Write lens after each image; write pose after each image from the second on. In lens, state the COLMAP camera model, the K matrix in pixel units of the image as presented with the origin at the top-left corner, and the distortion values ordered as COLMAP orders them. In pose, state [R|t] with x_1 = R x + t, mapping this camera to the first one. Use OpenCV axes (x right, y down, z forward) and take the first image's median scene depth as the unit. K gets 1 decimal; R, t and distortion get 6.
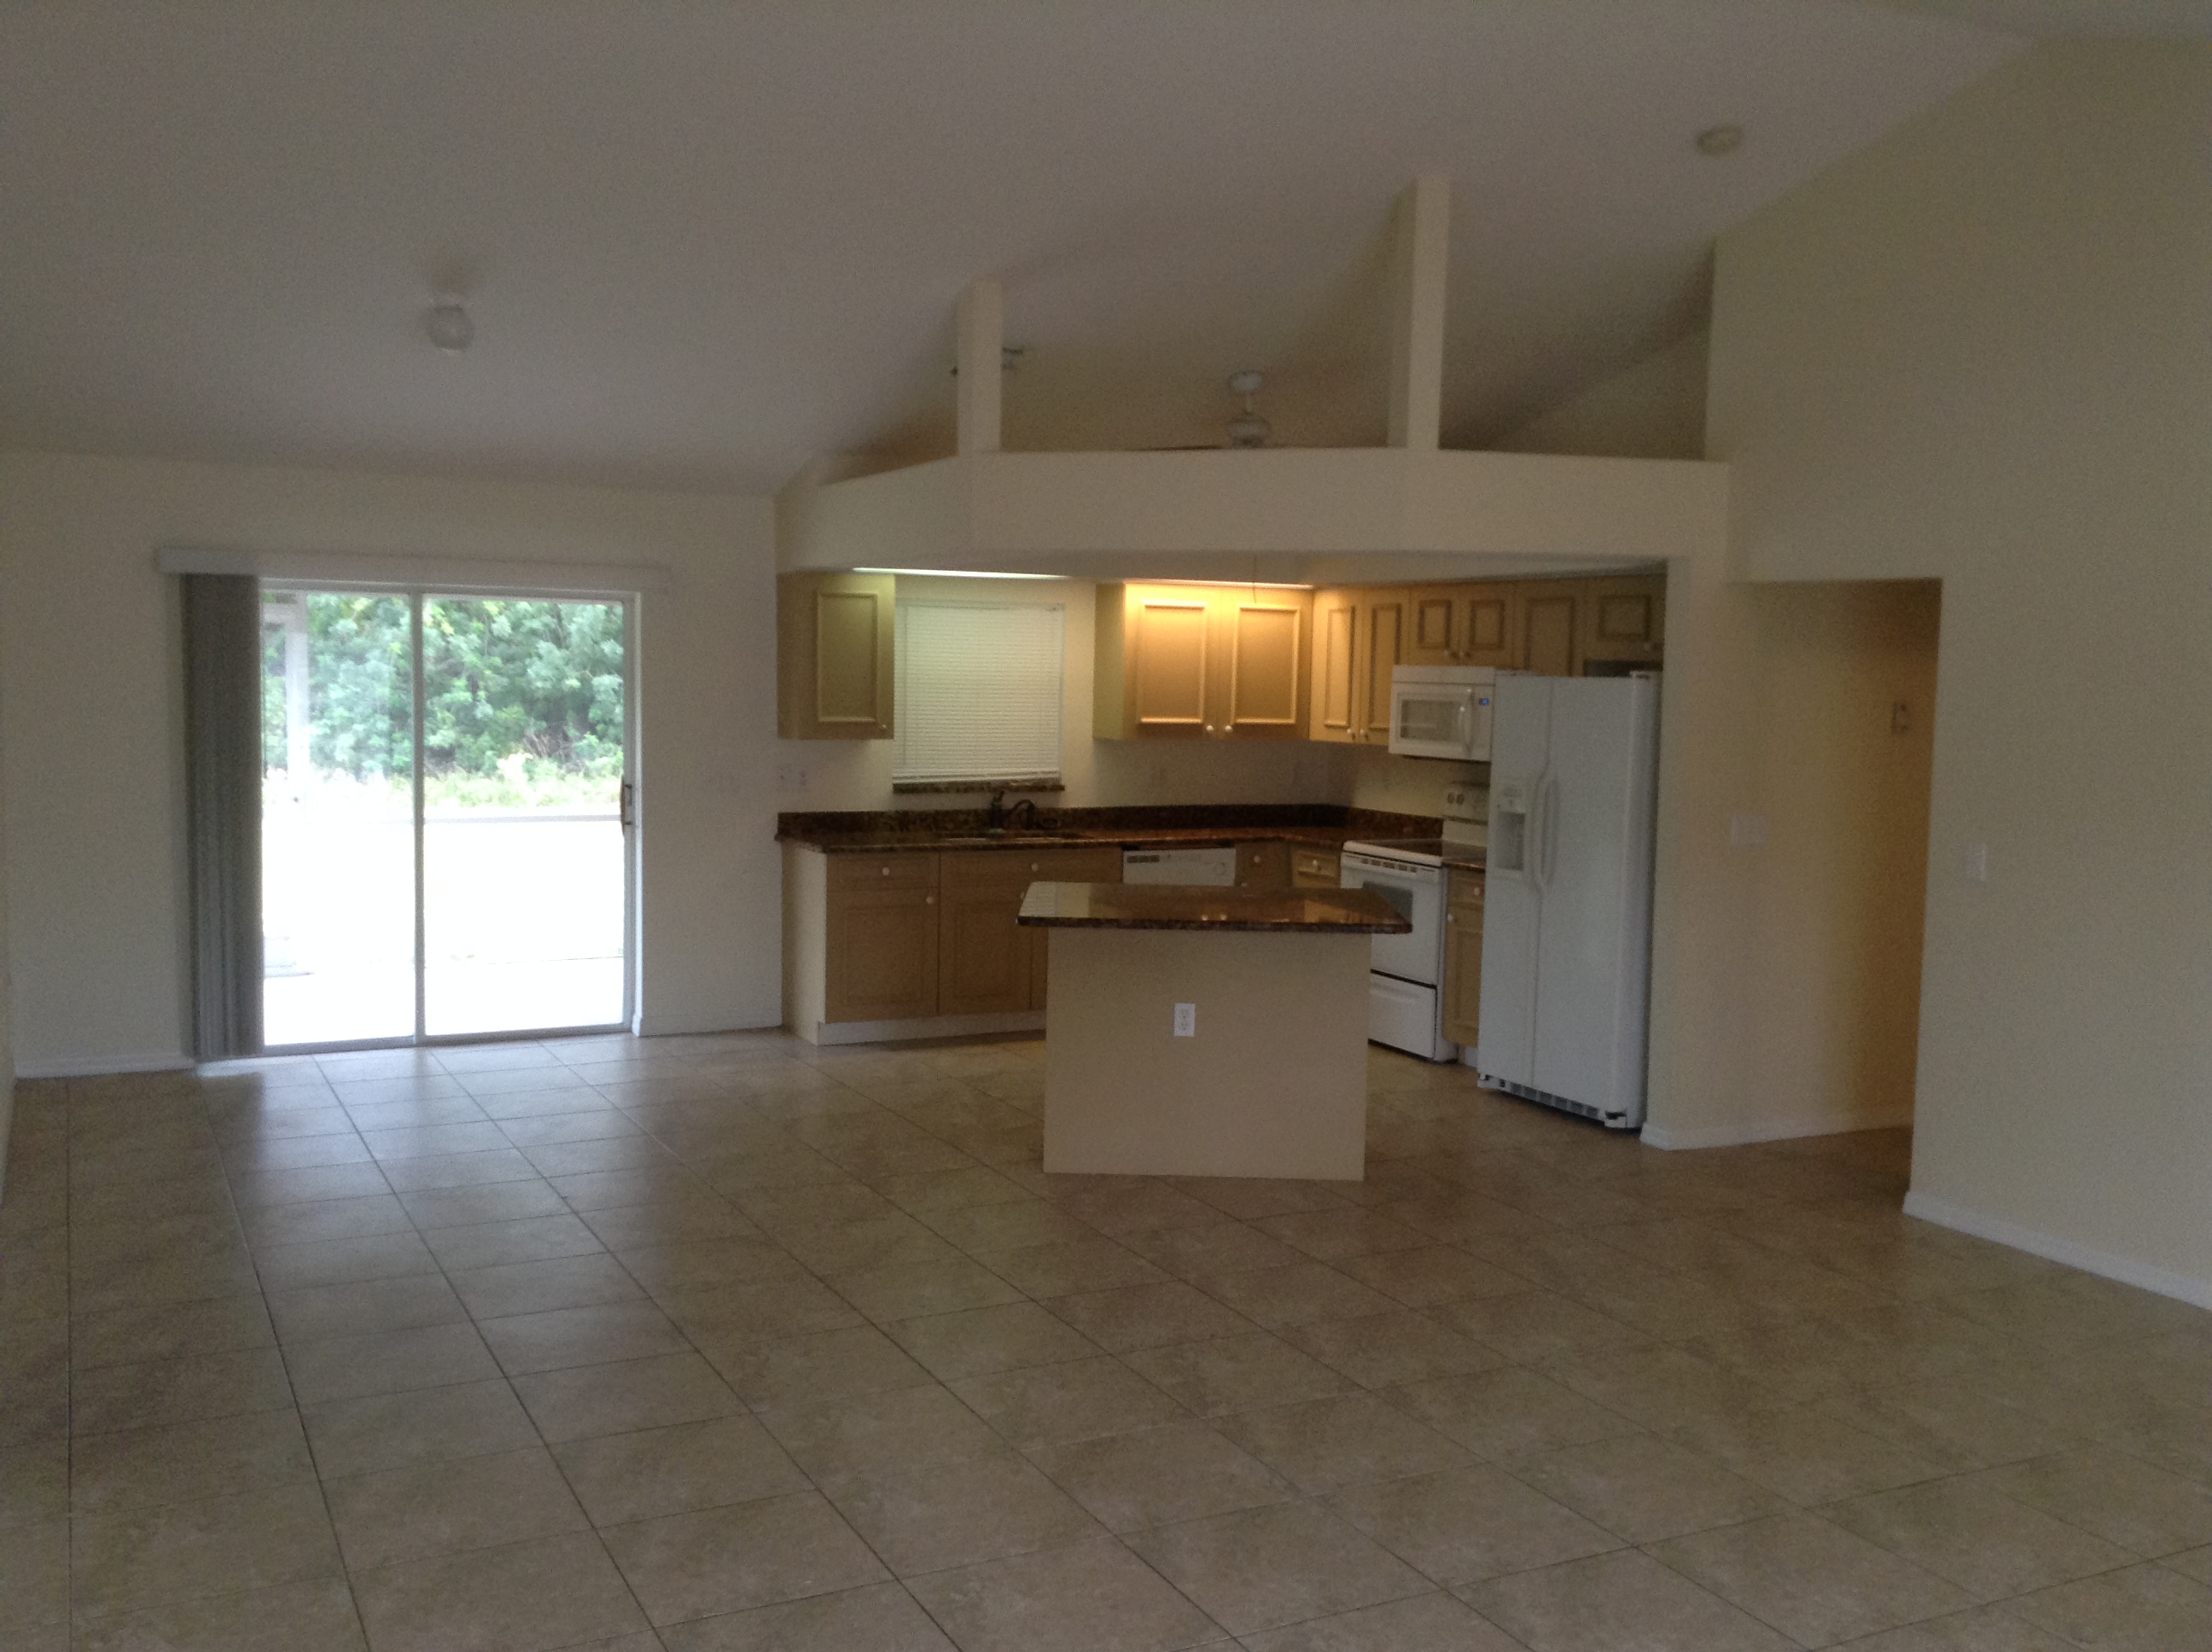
lens RADIAL K [[2127.4, 0, 1106.0], [0, 2127.4, 826.0], [0, 0, 1]] dist [-0.011803, -0.002183]
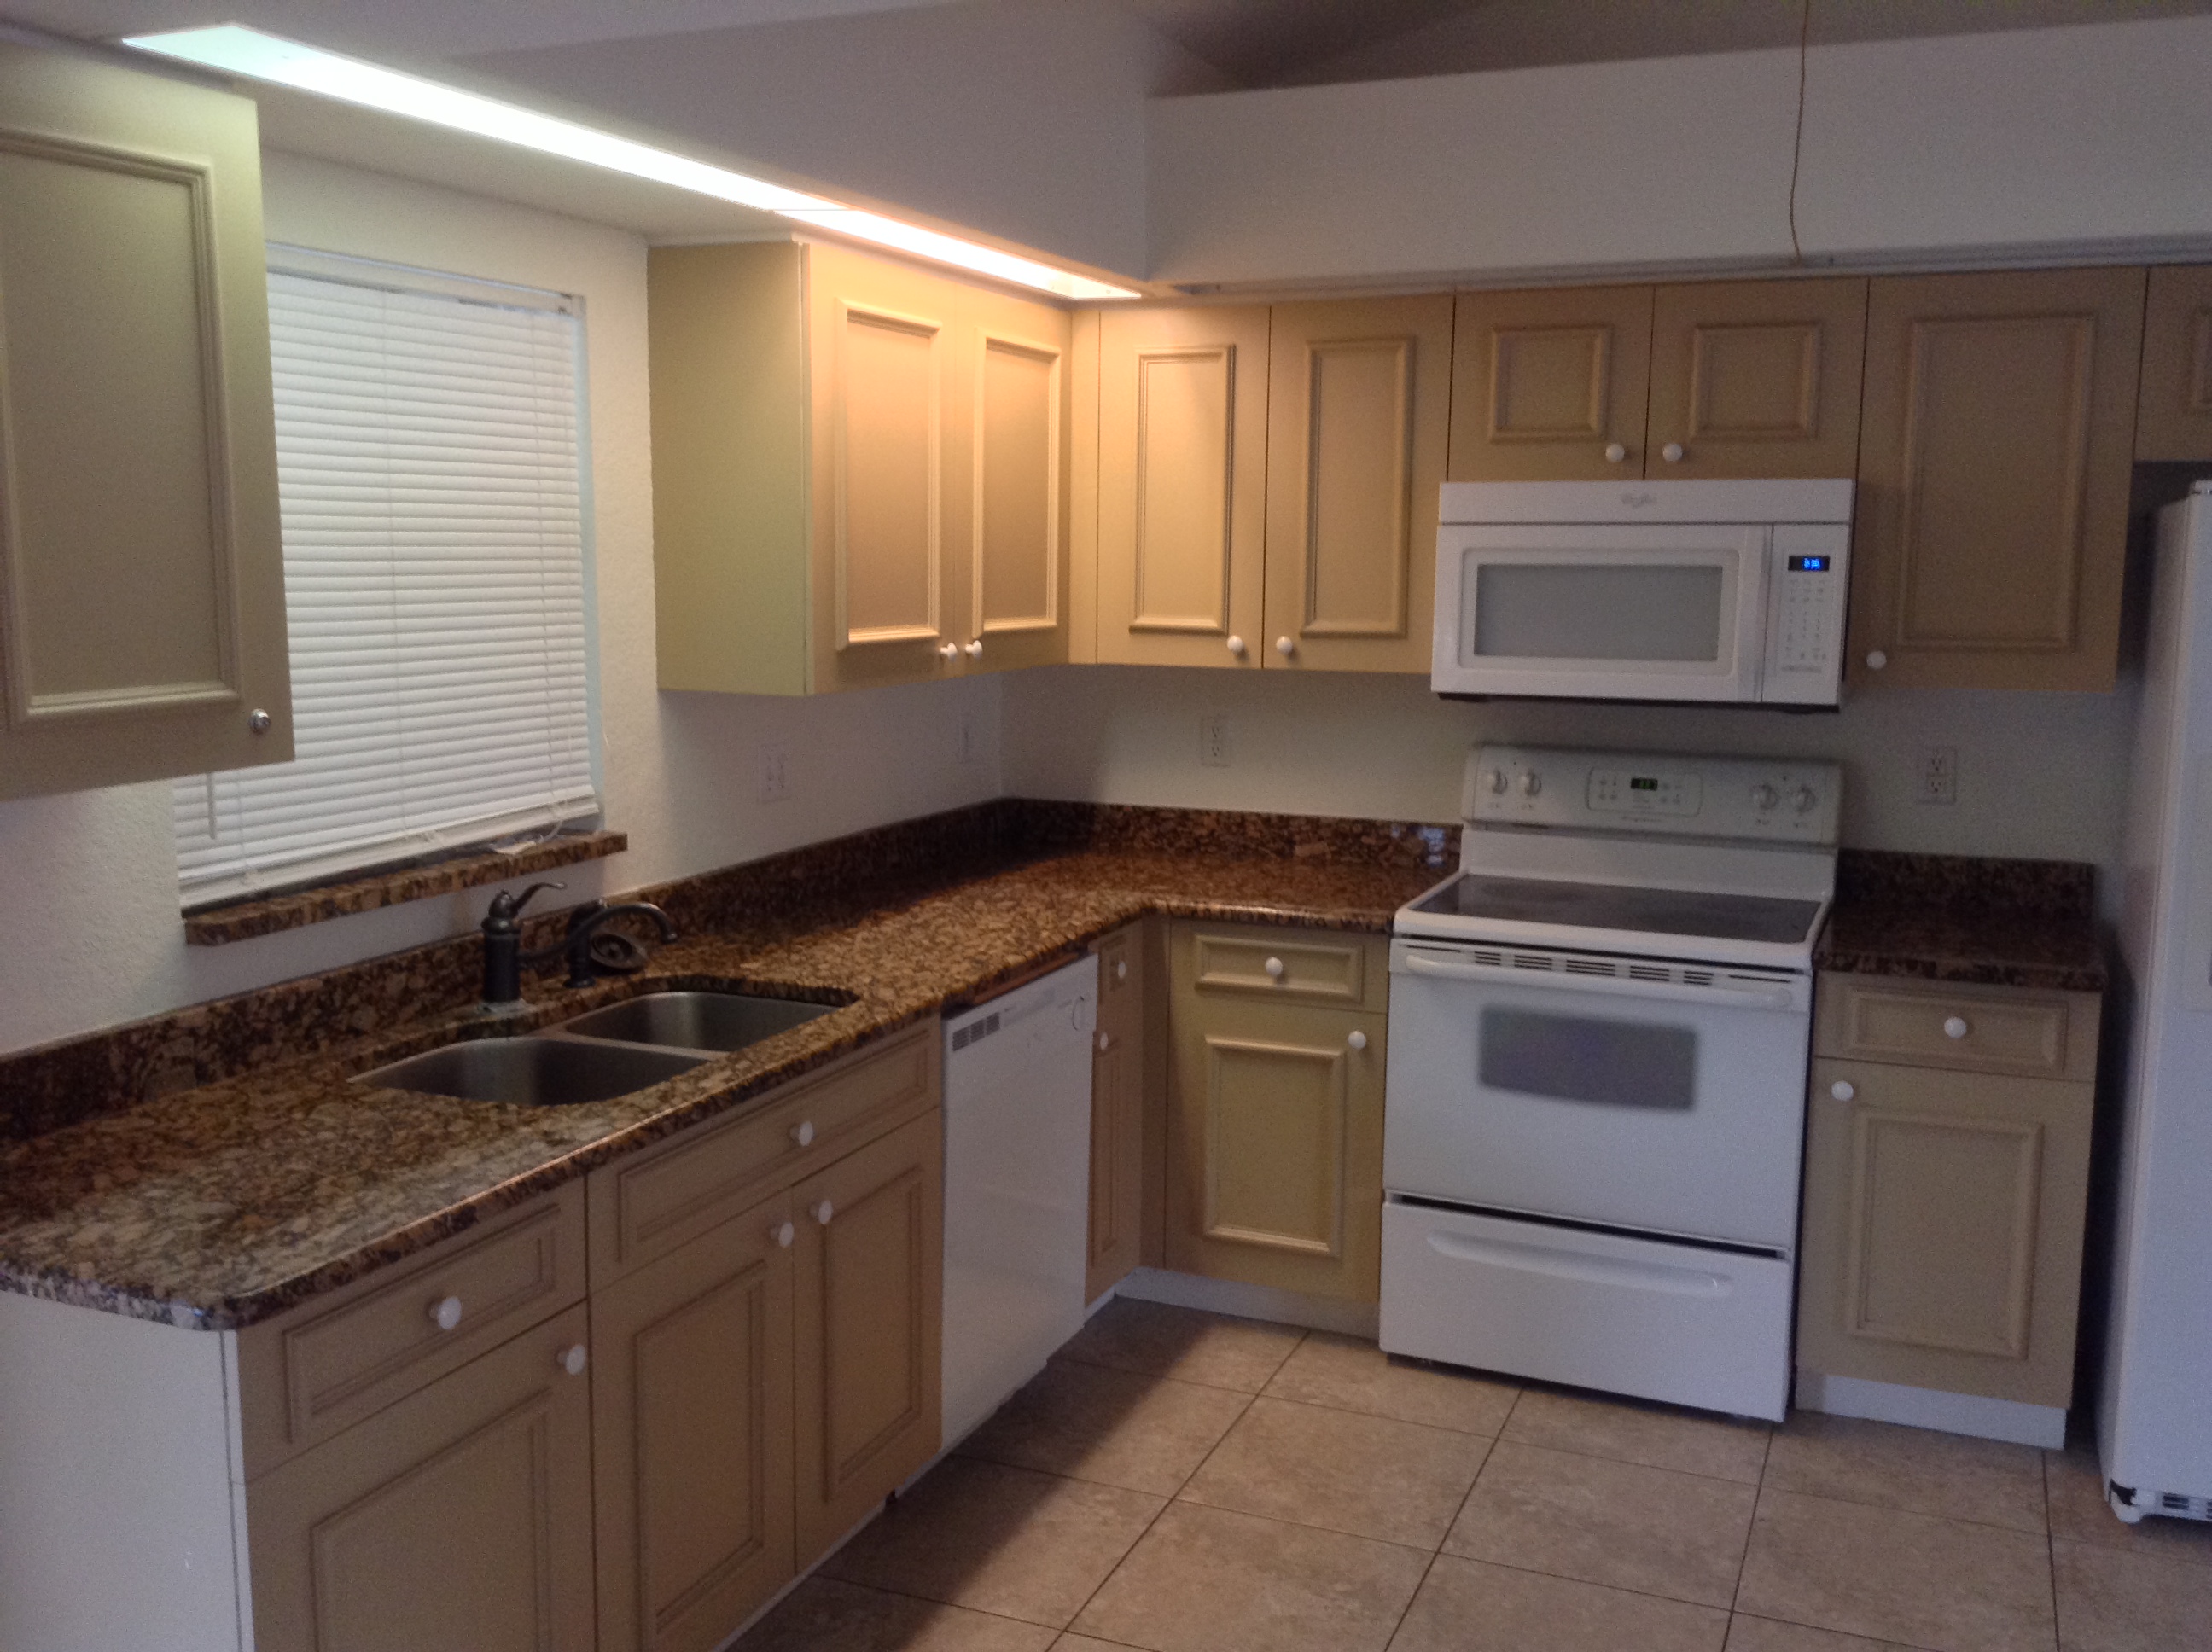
lens RADIAL K [[2057.7, 0, 1106.0], [0, 2057.7, 826.0], [0, 0, 1]] dist [0.077067, -0.014543]
pose [[0.746891, -0.105724, 0.656488, -0.186754], [0.057376, 0.993844, 0.094777, -0.049356], [-0.662467, -0.033122, 0.748359, 0.719447]]
